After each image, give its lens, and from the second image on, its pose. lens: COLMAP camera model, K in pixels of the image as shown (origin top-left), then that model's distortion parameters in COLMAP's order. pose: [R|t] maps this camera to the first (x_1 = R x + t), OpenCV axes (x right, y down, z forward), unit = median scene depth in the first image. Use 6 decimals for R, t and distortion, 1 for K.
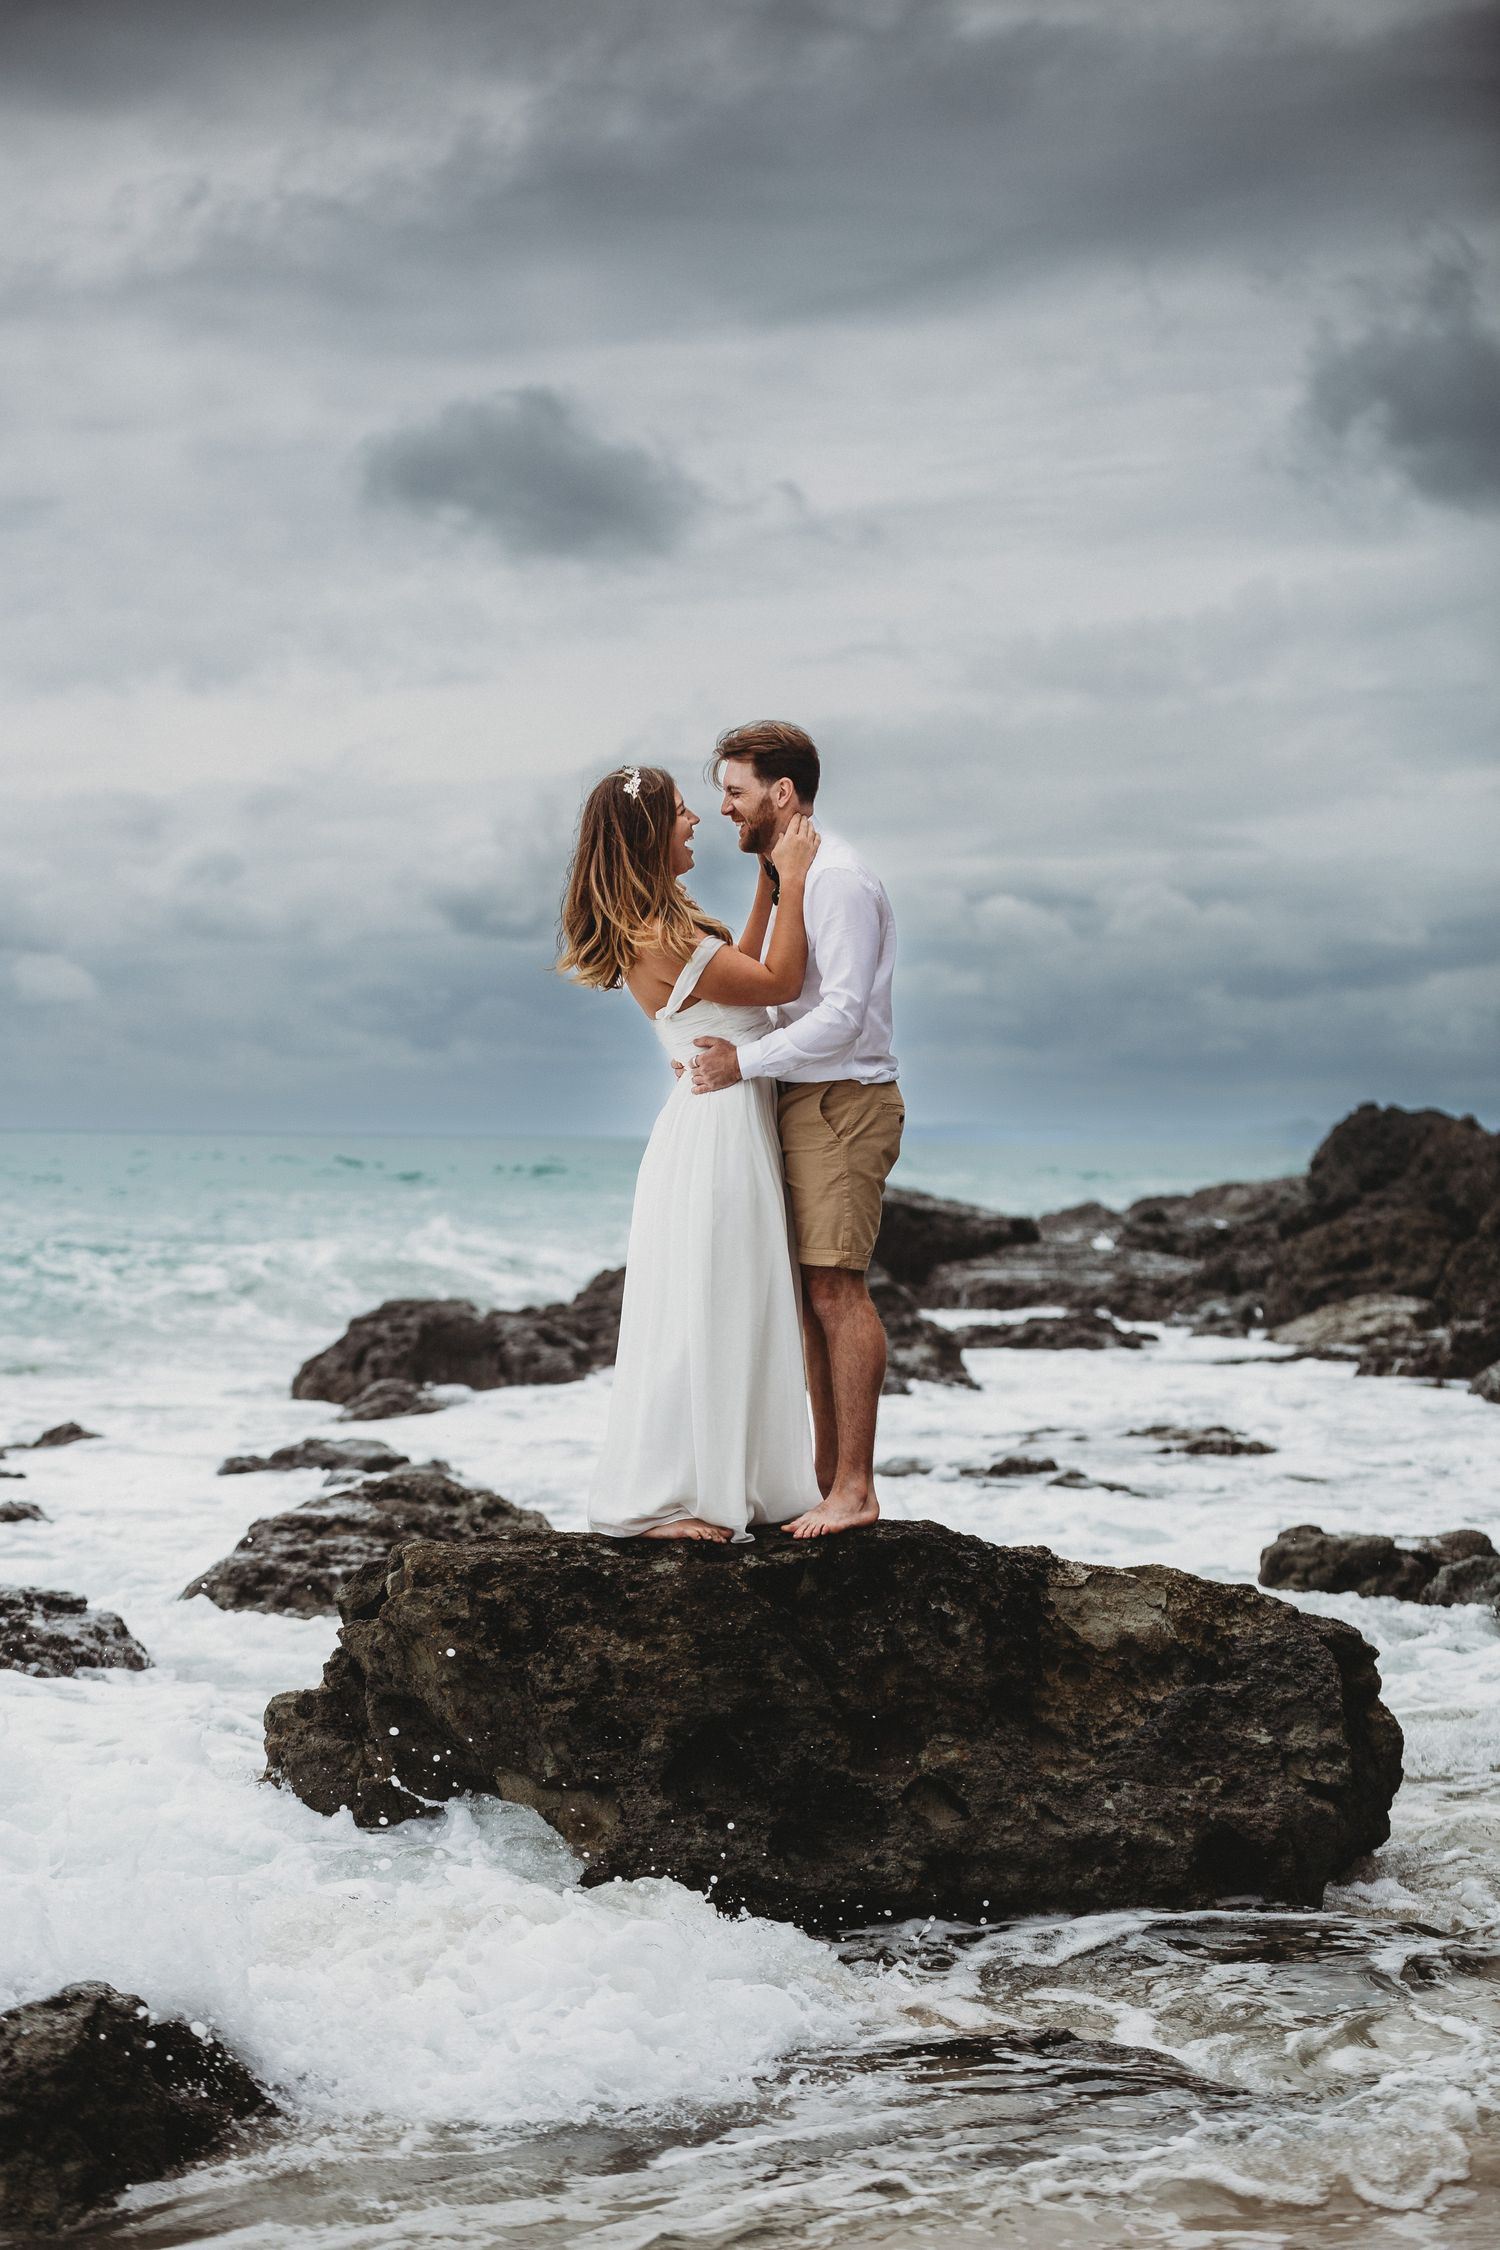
lens RADIAL K [[4414.2, 0, 750.0], [0, 4414.2, 1125.0], [0, 0, 1]] dist [-0.135221, 0.053264]
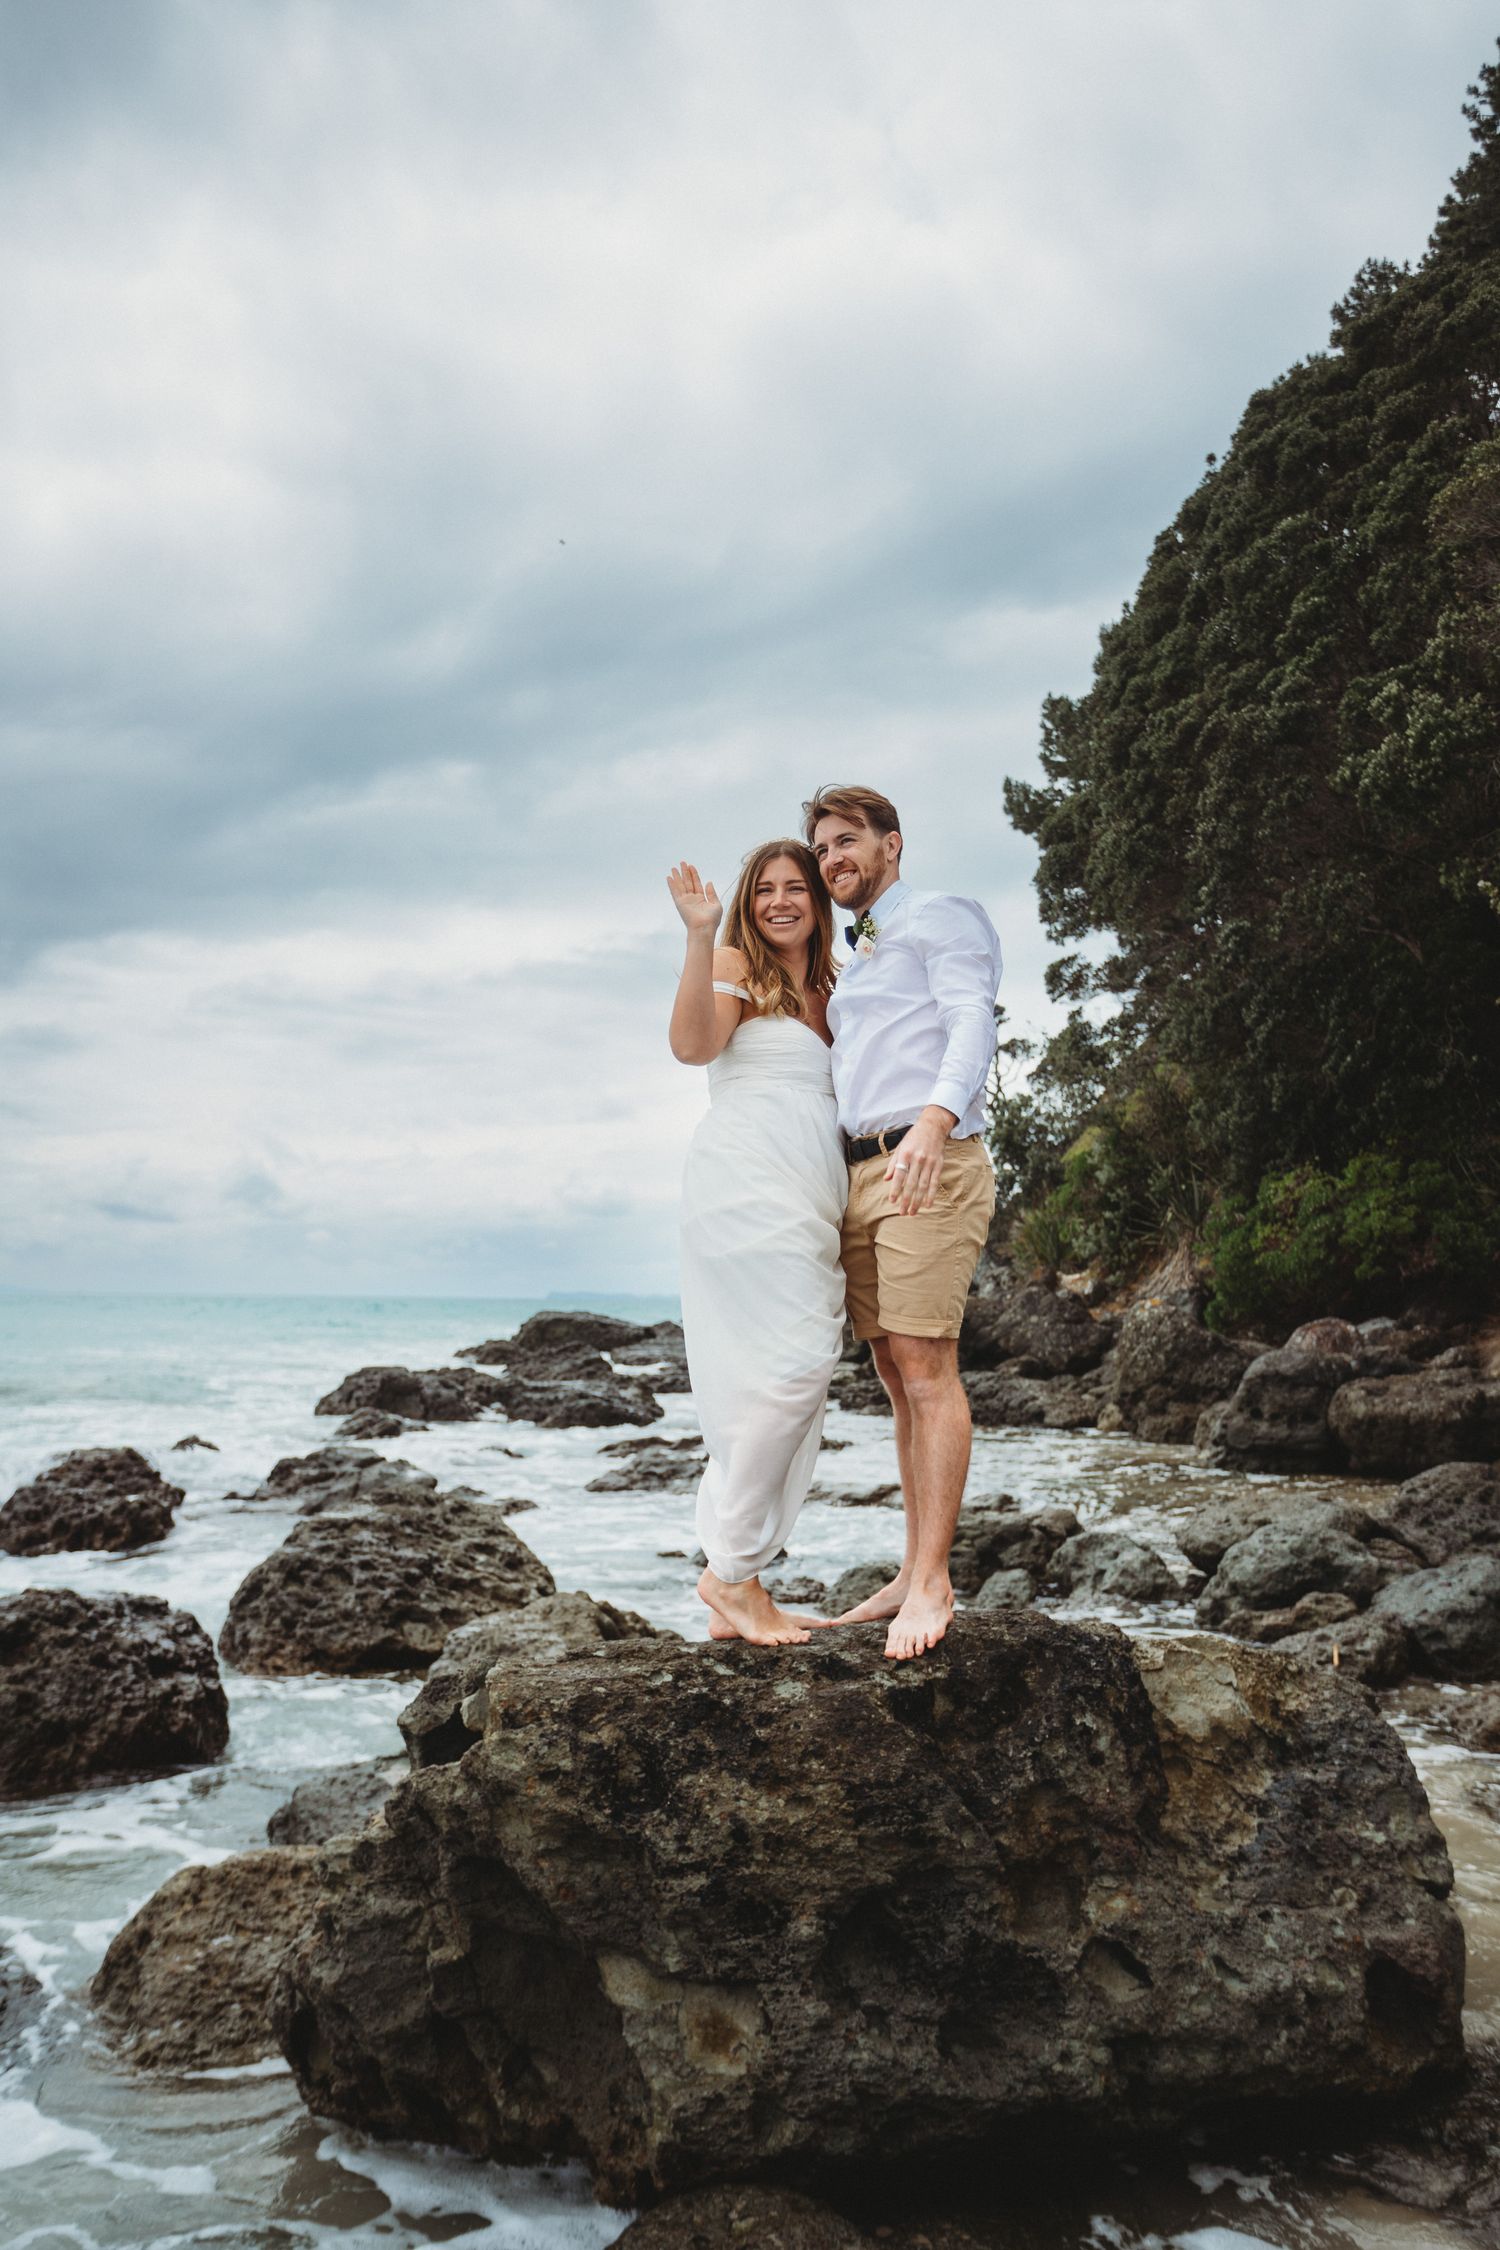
lens RADIAL K [[1958.7, 0, 750.0], [0, 1958.7, 1125.0], [0, 0, 1]] dist [-0.042658, 0.123679]
pose [[0.993346, 0.008687, 0.114837, -0.072250], [0.000735, 0.996652, -0.081756, 0.020857], [-0.115163, 0.081296, 0.990014, 0.610610]]
